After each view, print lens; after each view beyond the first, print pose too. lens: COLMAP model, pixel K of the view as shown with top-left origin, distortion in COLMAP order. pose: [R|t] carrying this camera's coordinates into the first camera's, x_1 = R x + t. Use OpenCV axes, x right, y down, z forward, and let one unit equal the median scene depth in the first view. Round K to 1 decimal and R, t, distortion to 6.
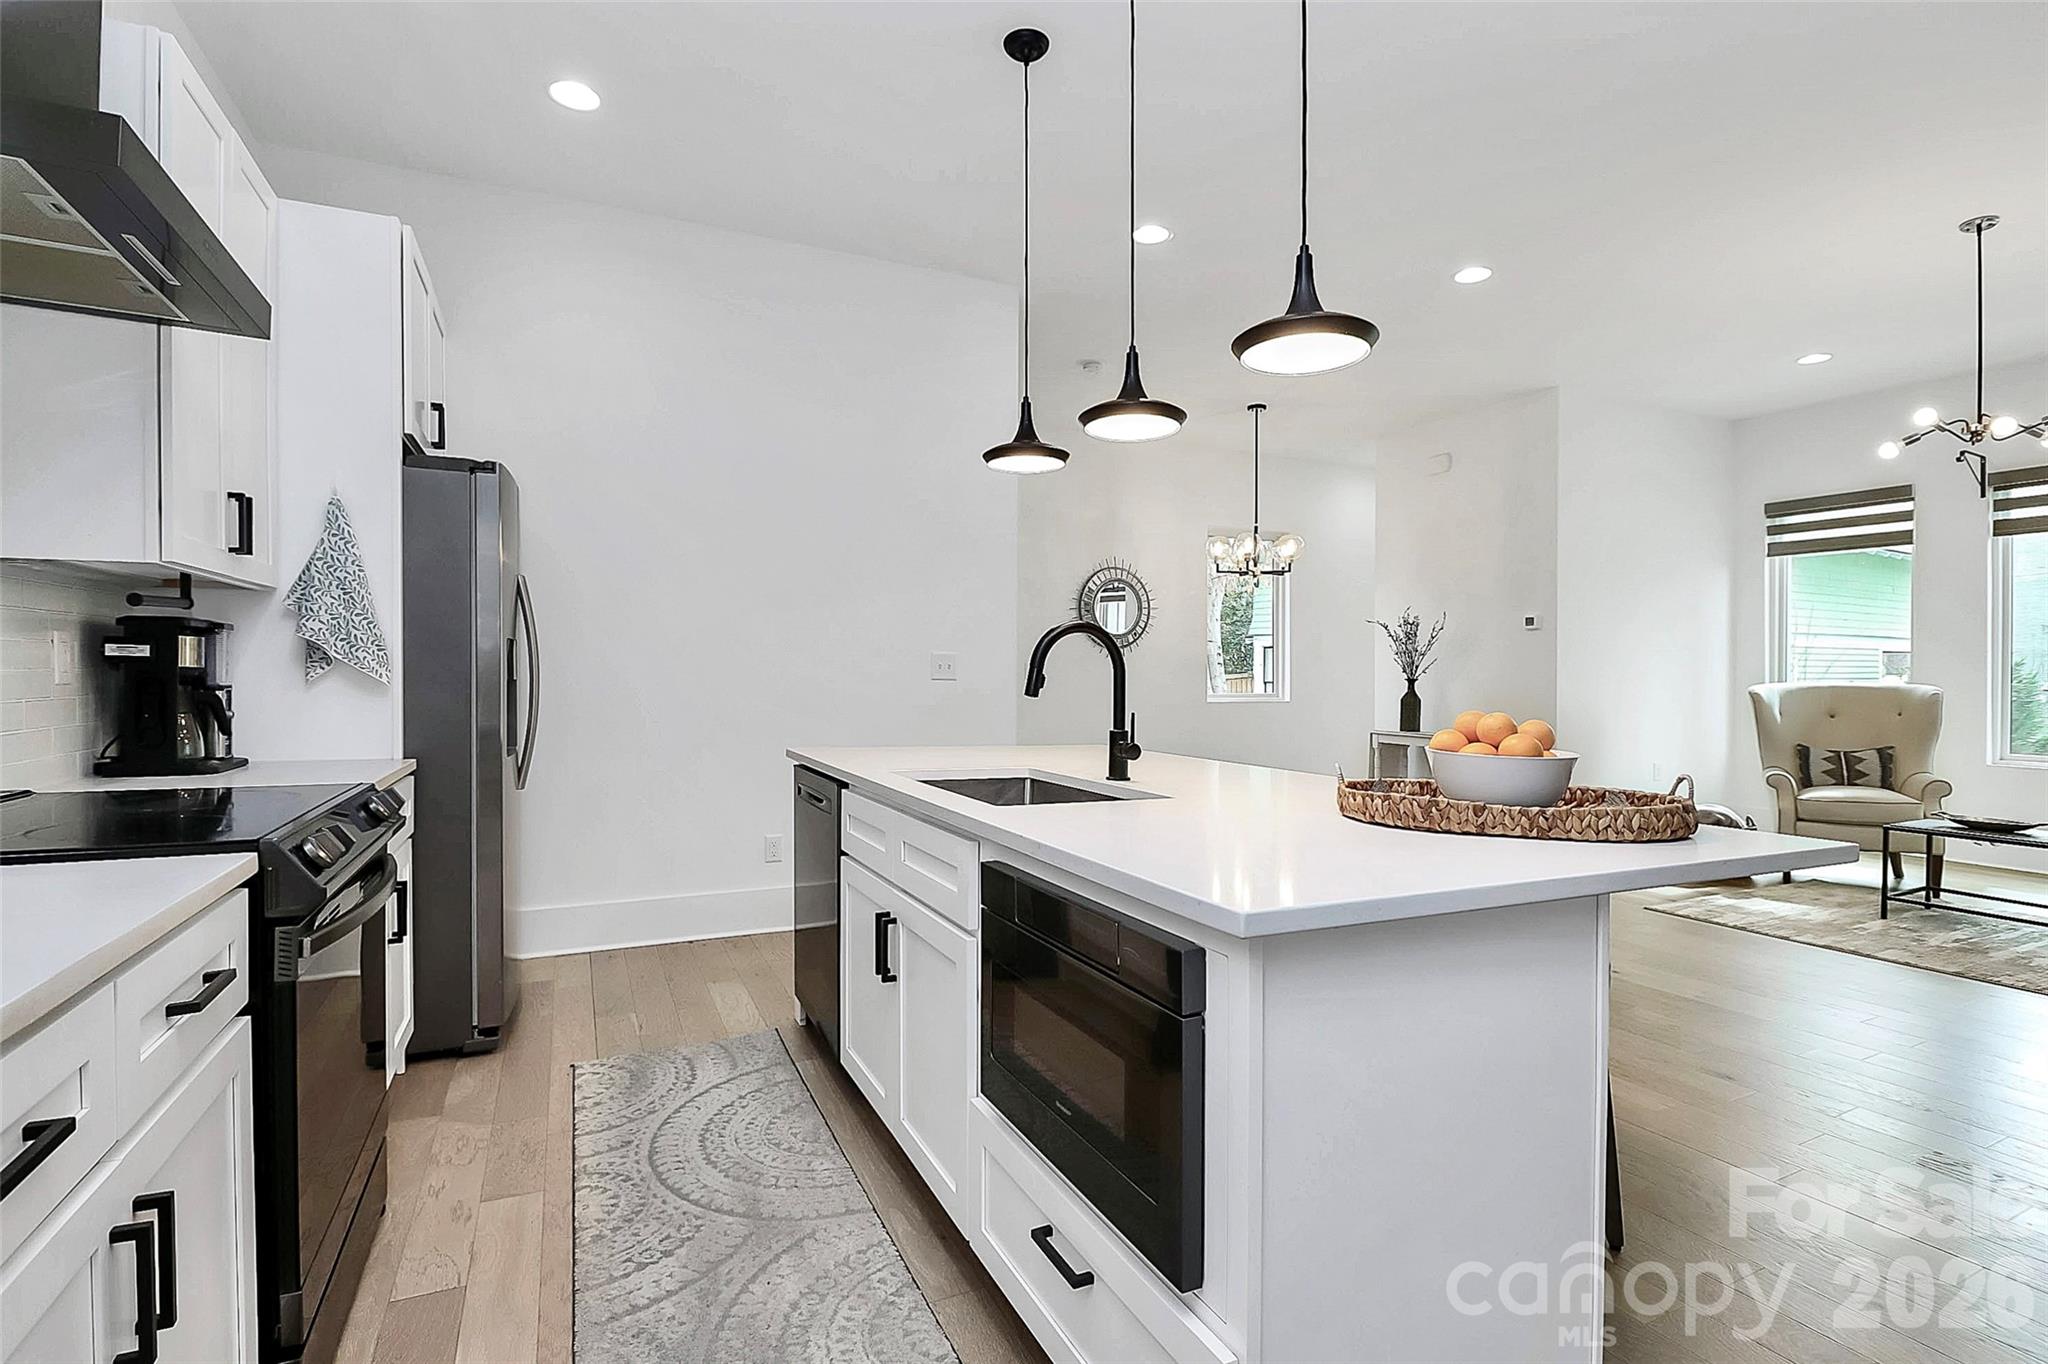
lens RADIAL K [[991.8, 0, 1041.8], [0, 991.8, 669.6], [0, 0, 1]] dist [-0.013764, -0.006831]
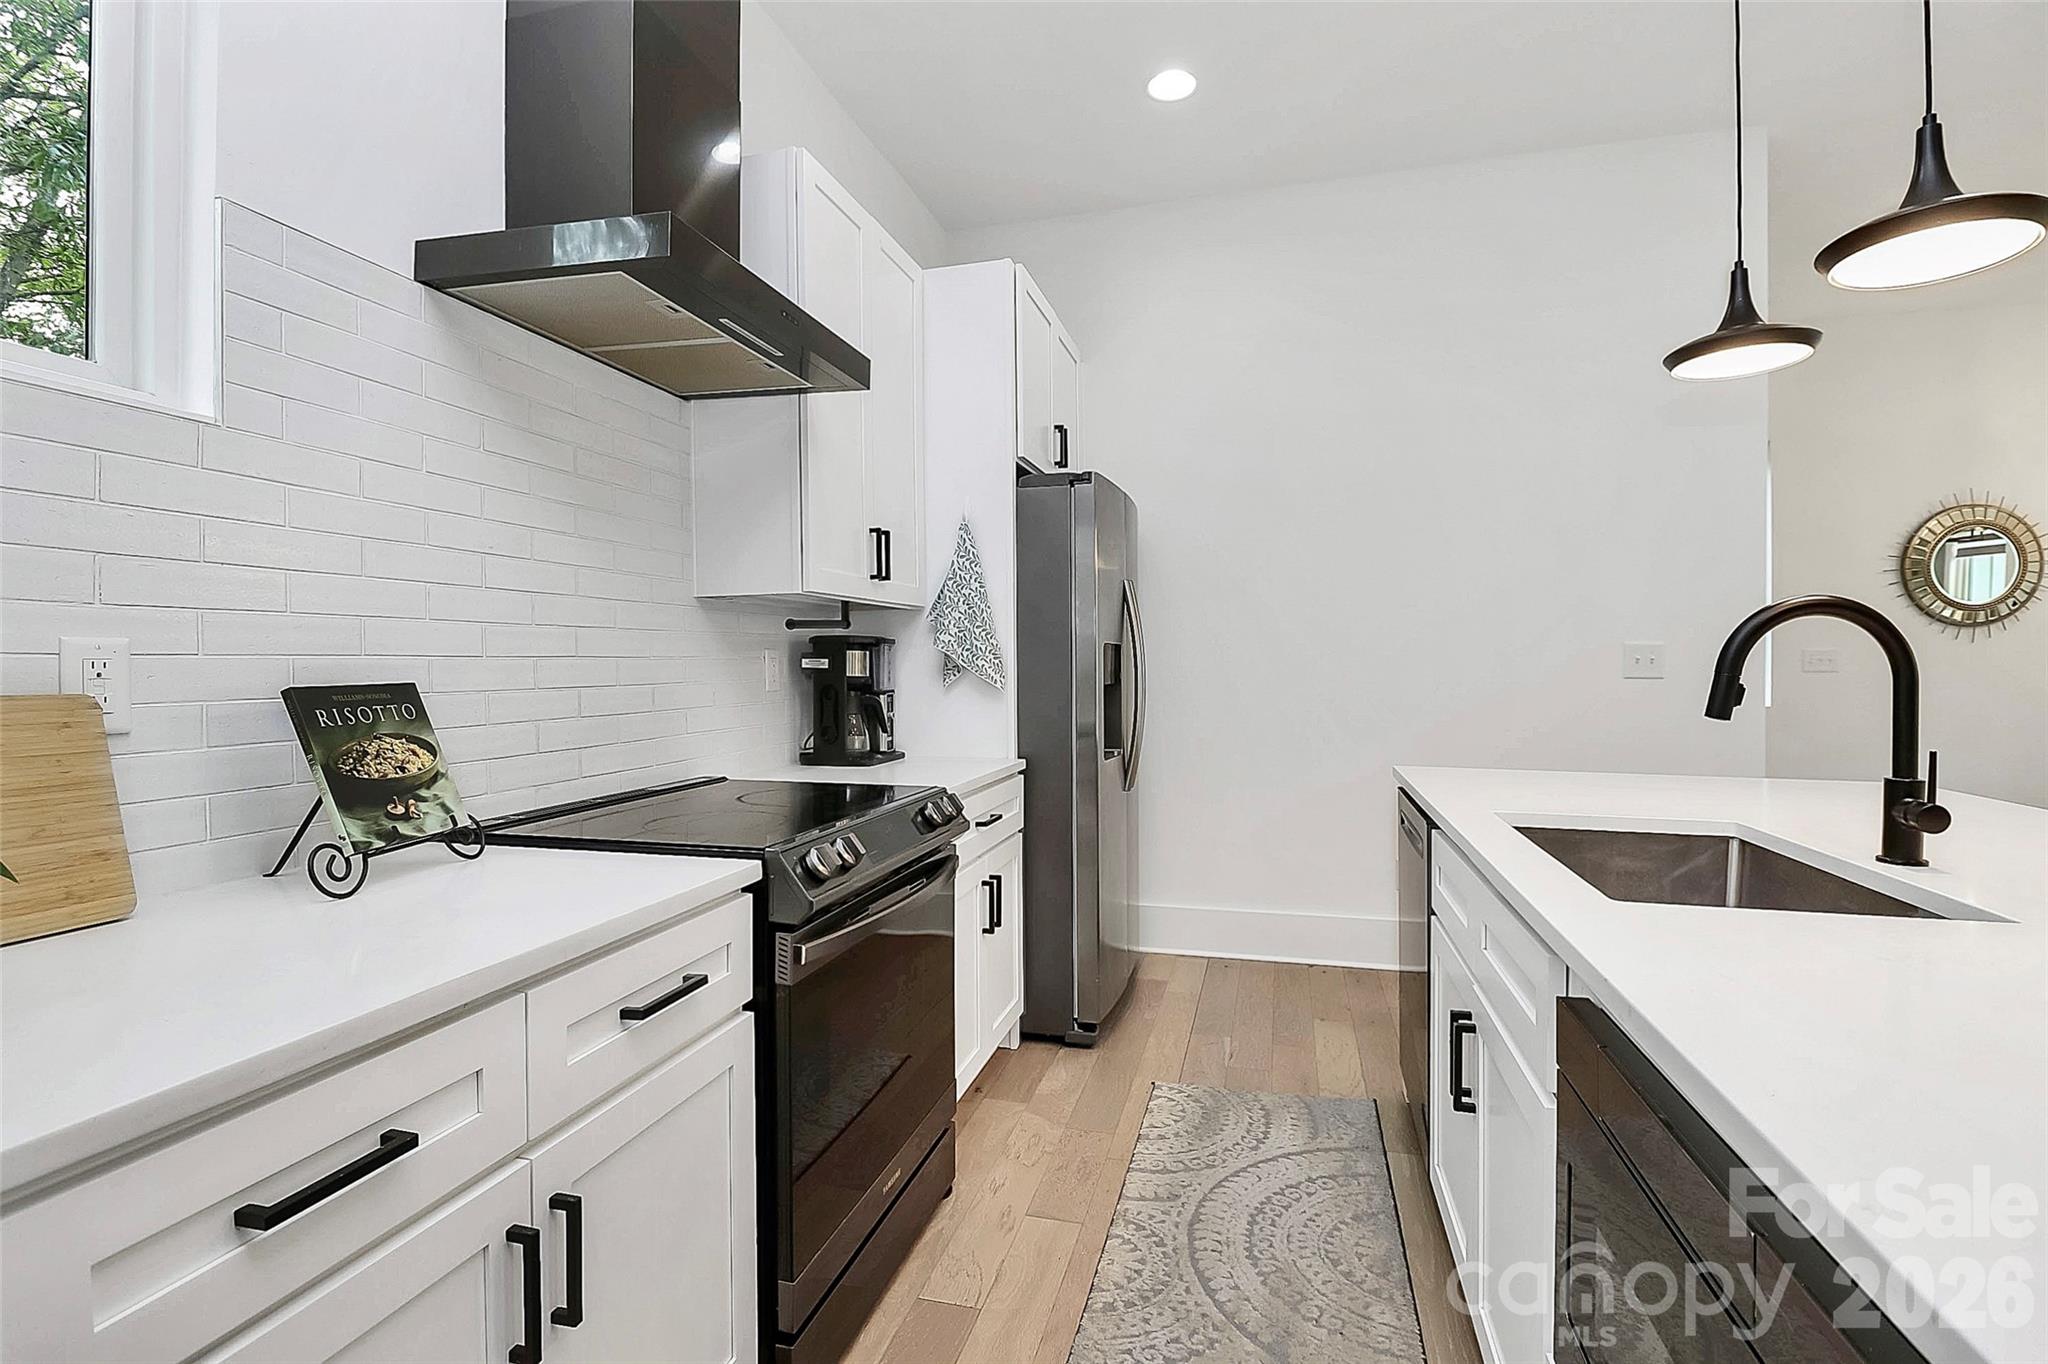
lens RADIAL K [[967.6, 0, 1003.7], [0, 967.6, 673.7], [0, 0, 1]] dist [-0.003455, -0.010680]
pose [[0.740958, -0.005637, -0.671527, 0.061954], [0.015581, 0.999840, 0.008799, -0.013172], [0.671370, -0.016982, 0.740928, 0.227706]]
